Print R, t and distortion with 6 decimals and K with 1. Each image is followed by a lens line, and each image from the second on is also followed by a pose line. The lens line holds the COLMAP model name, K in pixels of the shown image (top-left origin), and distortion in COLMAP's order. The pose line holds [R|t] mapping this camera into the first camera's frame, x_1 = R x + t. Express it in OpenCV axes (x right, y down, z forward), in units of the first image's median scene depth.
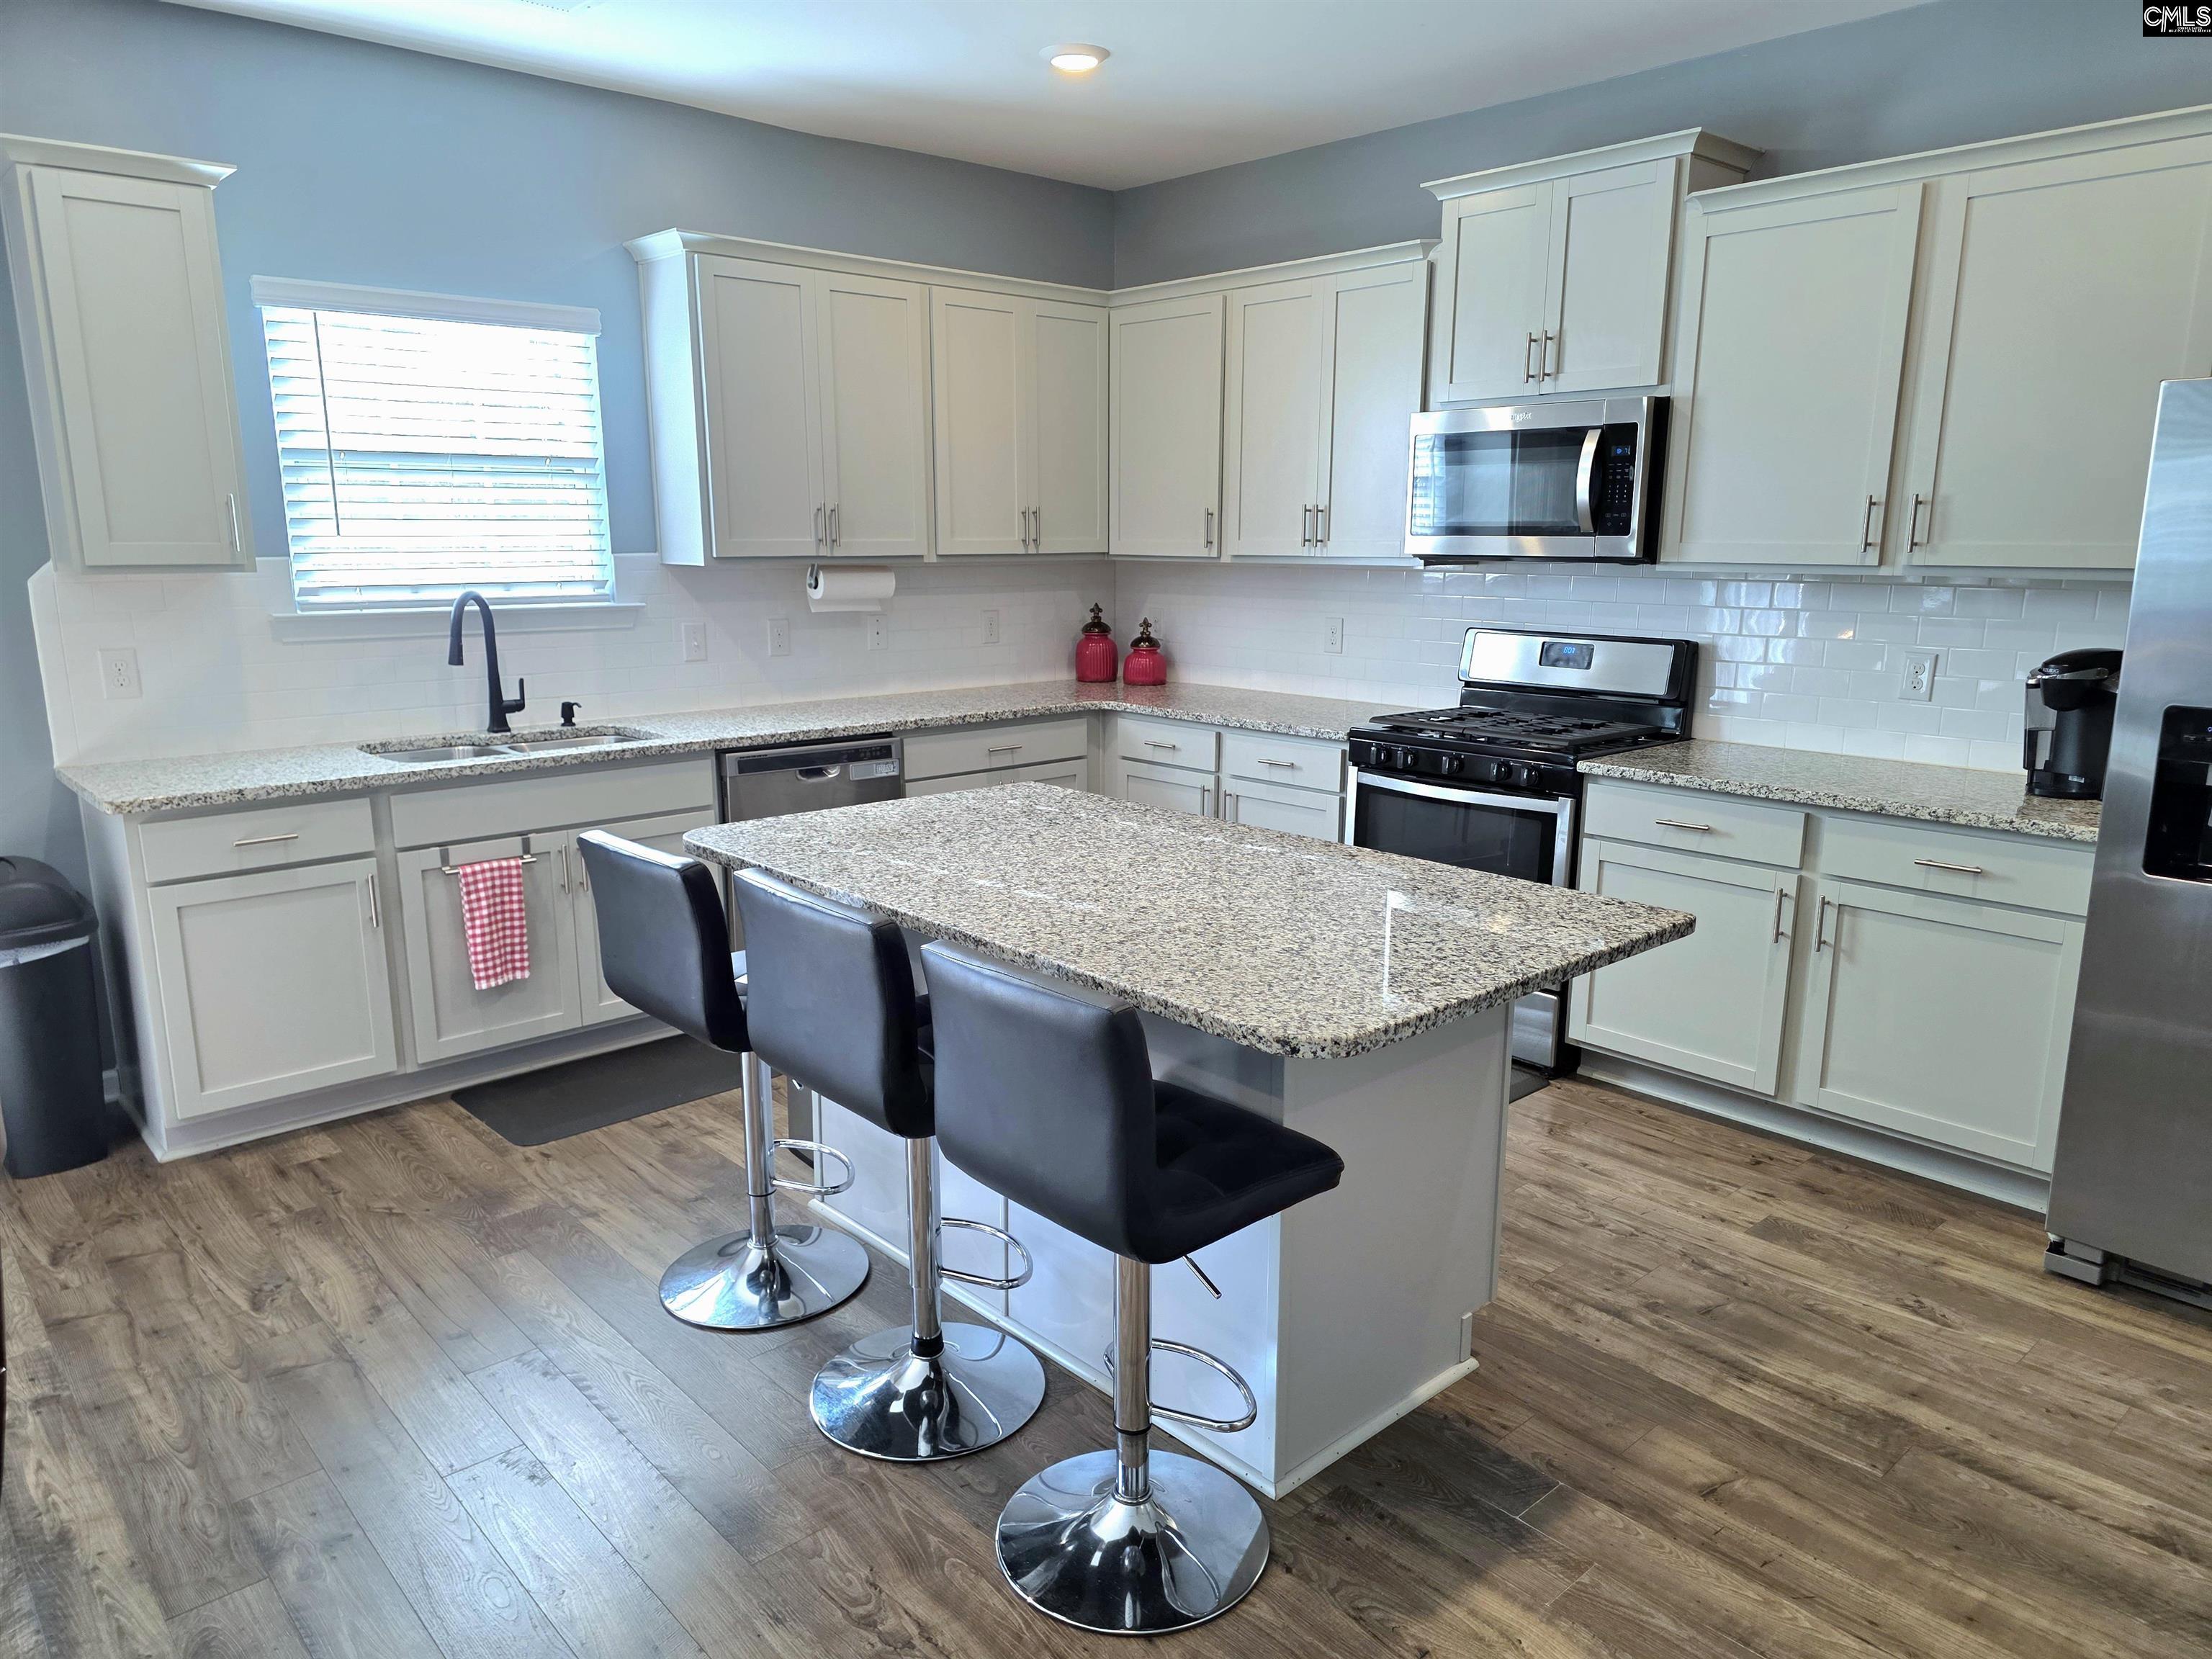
lens RADIAL K [[1484.1, 0, 1106.0], [0, 1484.1, 829.5], [0, 0, 1]] dist [0.006269, 0.000633]
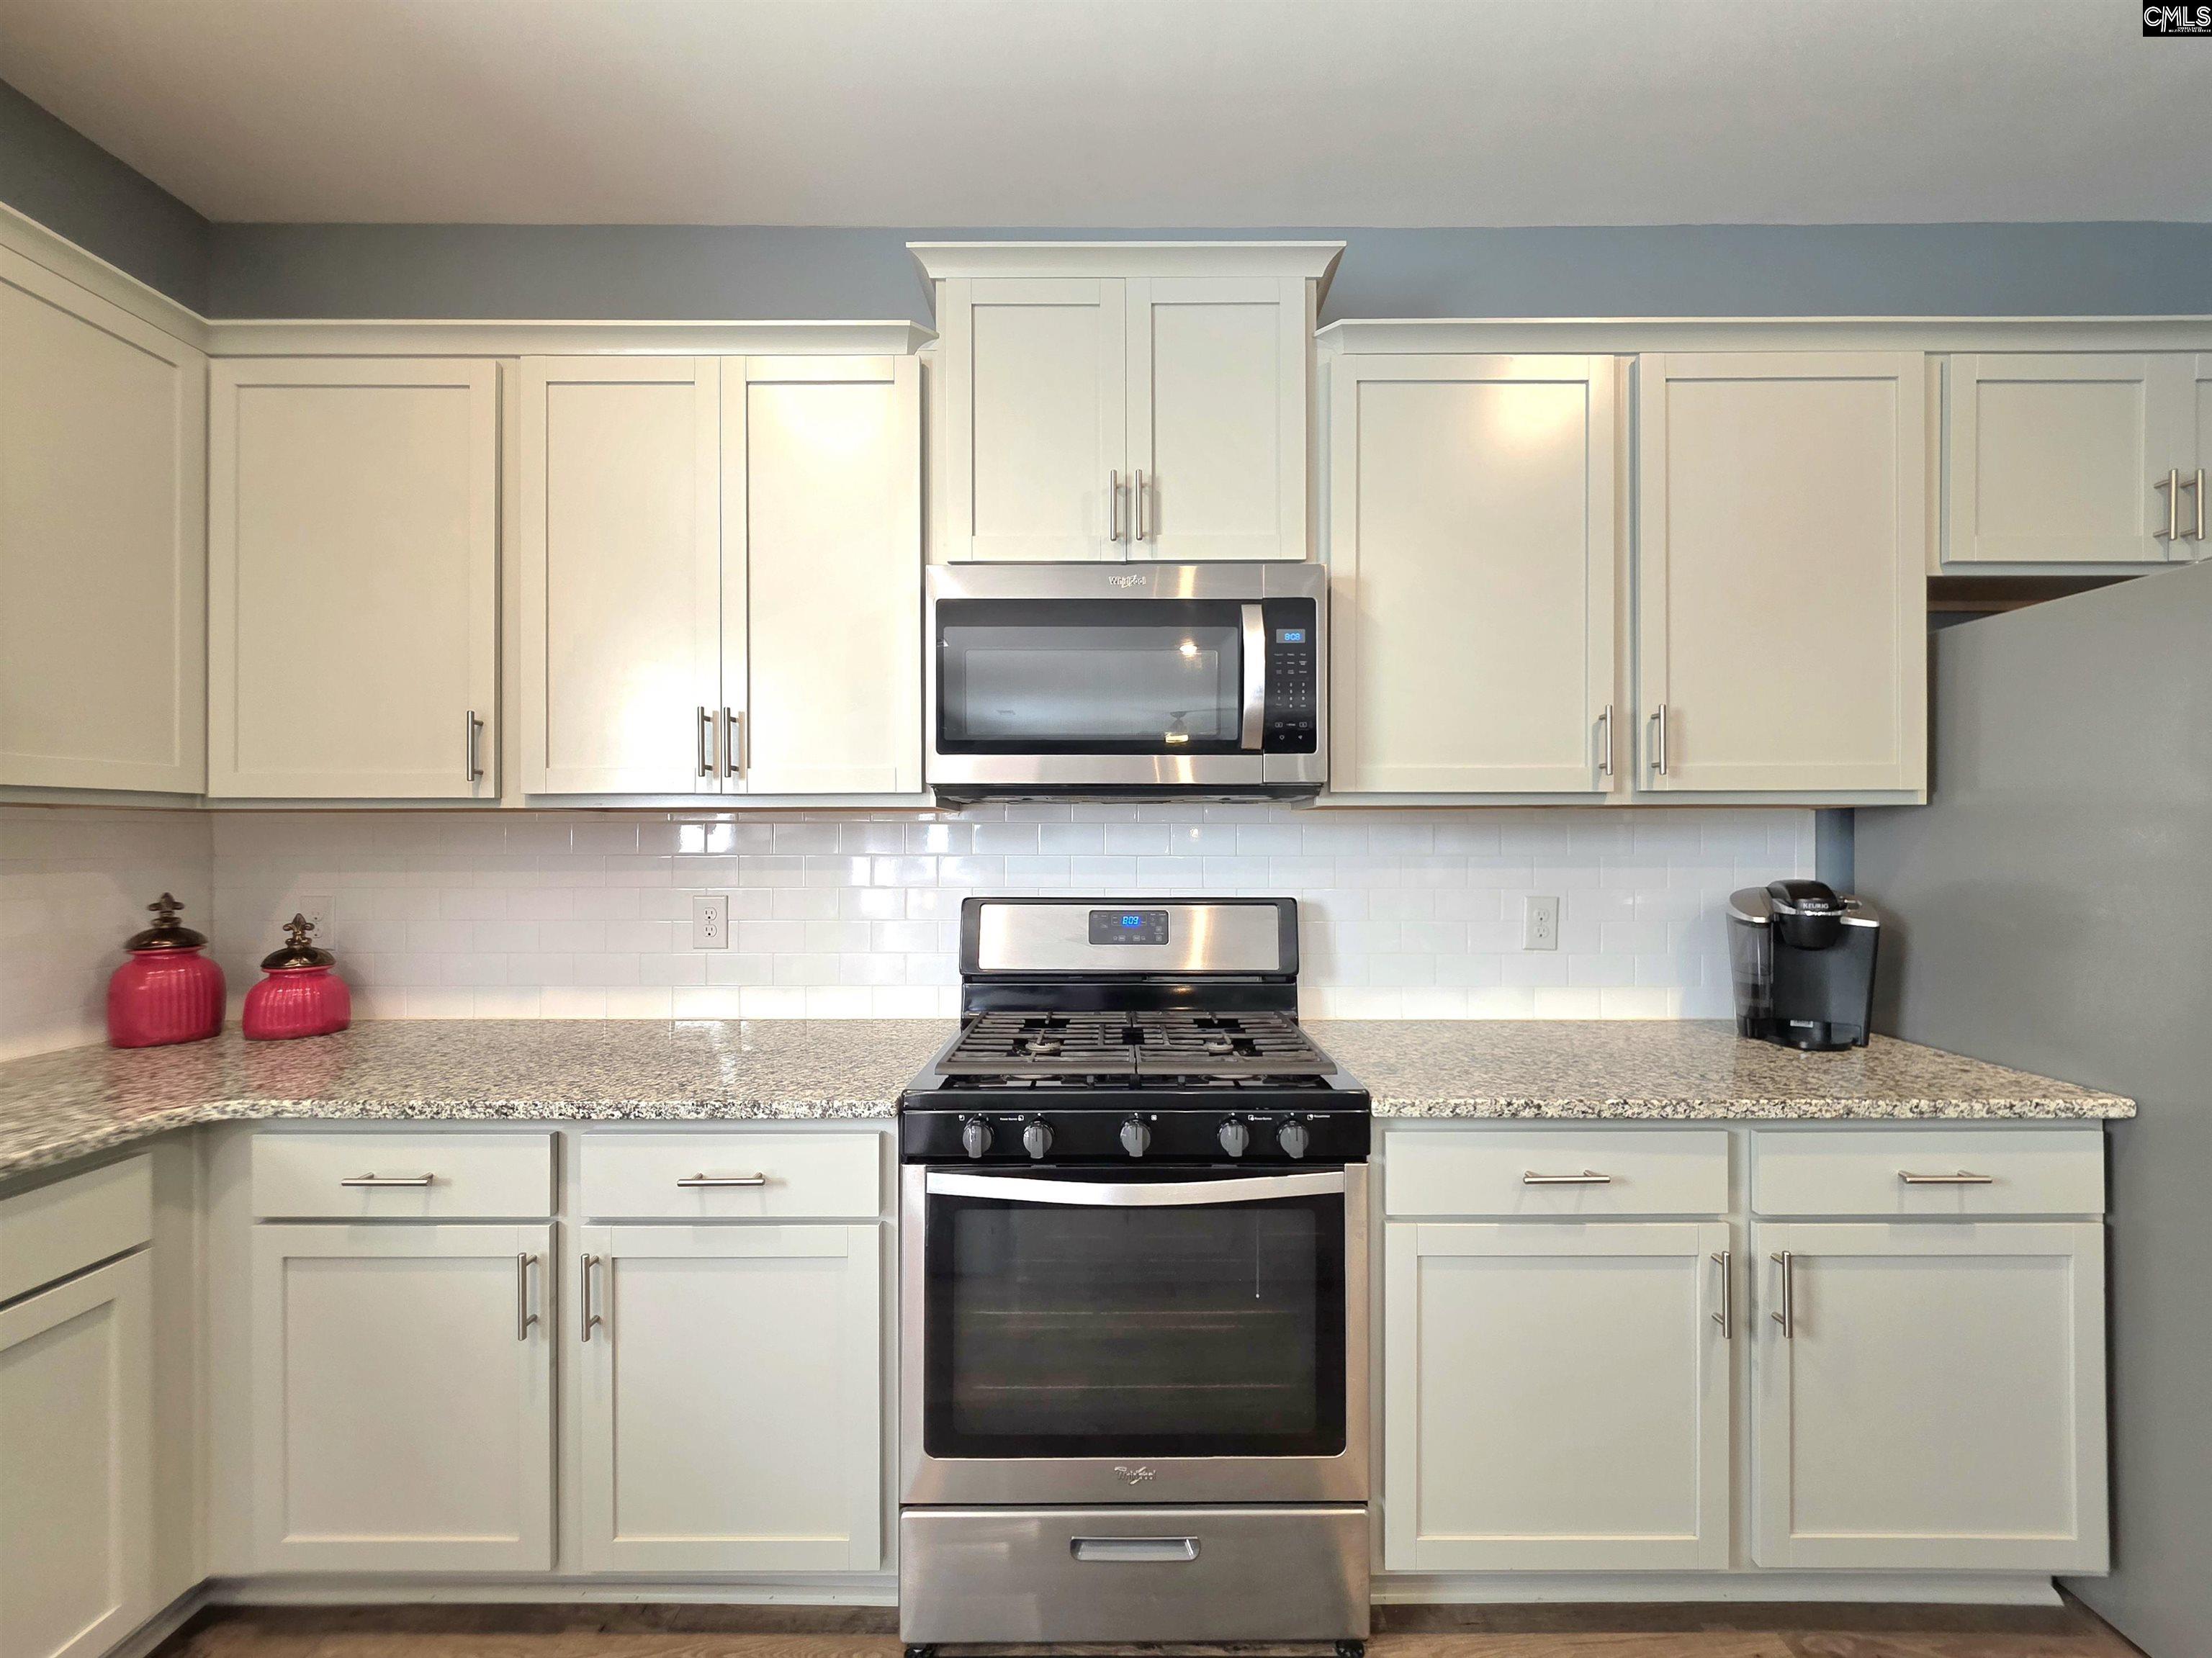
lens RADIAL K [[887.8, 0, 1117.3], [0, 887.8, 835.1], [0, 0, 1]] dist [-0.000111, 0.000151]
pose [[0.668353, 0.003073, 0.743838, -0.019047], [0.149679, 0.978981, -0.138534, -0.094608], [-0.728629, 0.203927, 0.653846, 0.656426]]
